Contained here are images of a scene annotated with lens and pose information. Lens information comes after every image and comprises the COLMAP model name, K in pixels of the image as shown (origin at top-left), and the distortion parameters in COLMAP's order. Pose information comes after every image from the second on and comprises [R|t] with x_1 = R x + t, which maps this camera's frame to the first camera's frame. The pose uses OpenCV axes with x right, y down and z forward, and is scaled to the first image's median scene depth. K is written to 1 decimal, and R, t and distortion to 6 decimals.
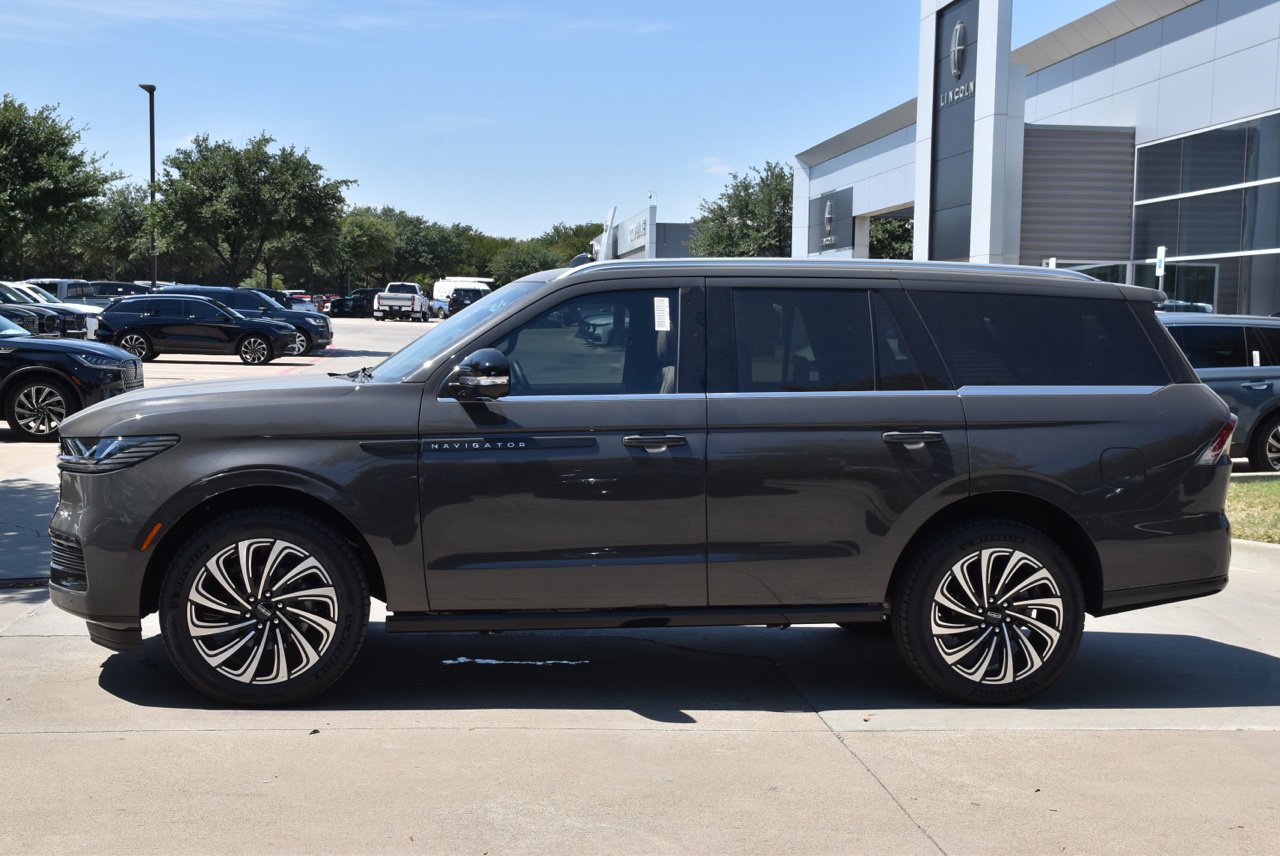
lens RADIAL K [[1632.6, 0, 640.0], [0, 1632.6, 428.0], [0, 0, 1]] dist [0.067401, 0.042338]
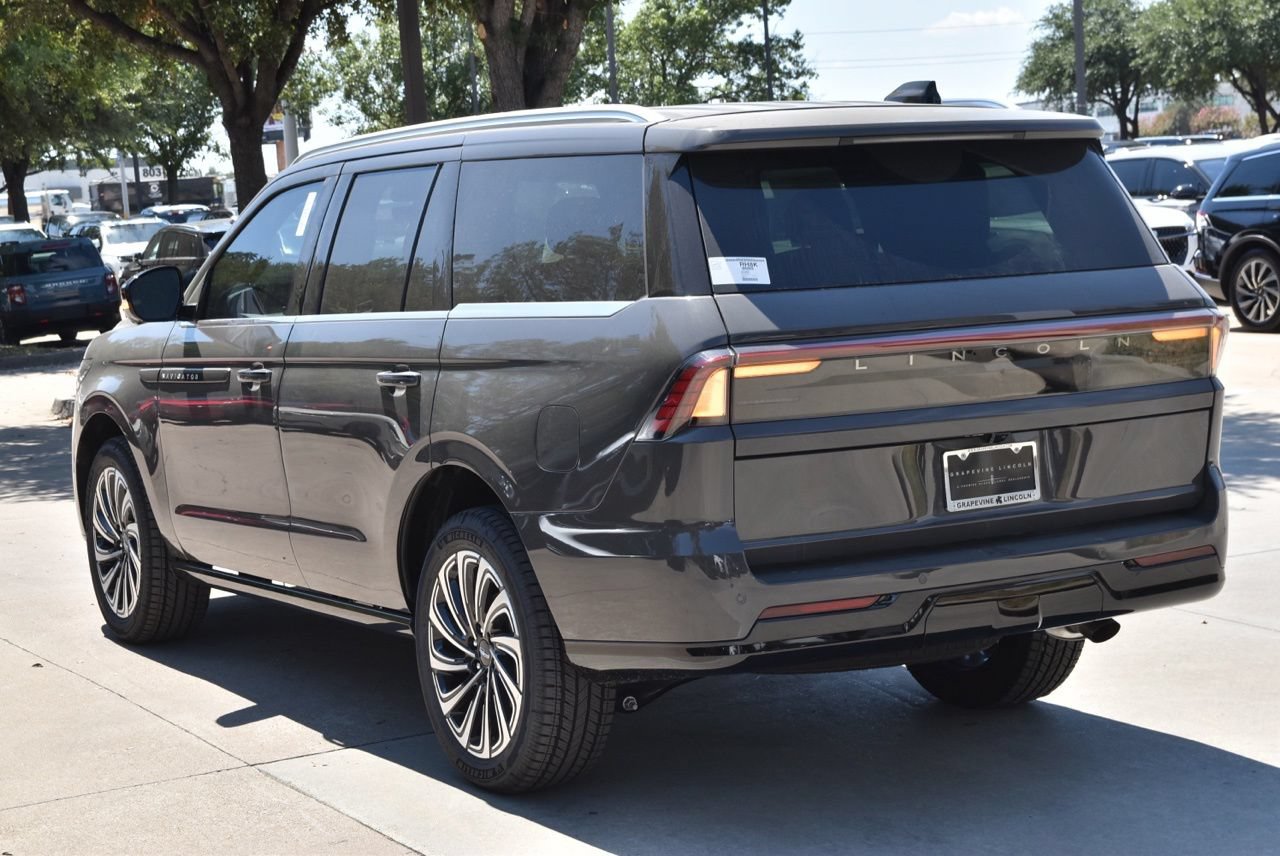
lens RADIAL K [[2433.8, 0, 640.0], [0, 2433.8, 428.0], [0, 0, 1]] dist [0.184004, 0.189186]
pose [[0.370678, 0.044042, -0.927716, 1.147347], [0.007015, 0.998714, 0.050216, -0.024571], [0.928735, -0.025122, 0.369893, 0.703040]]
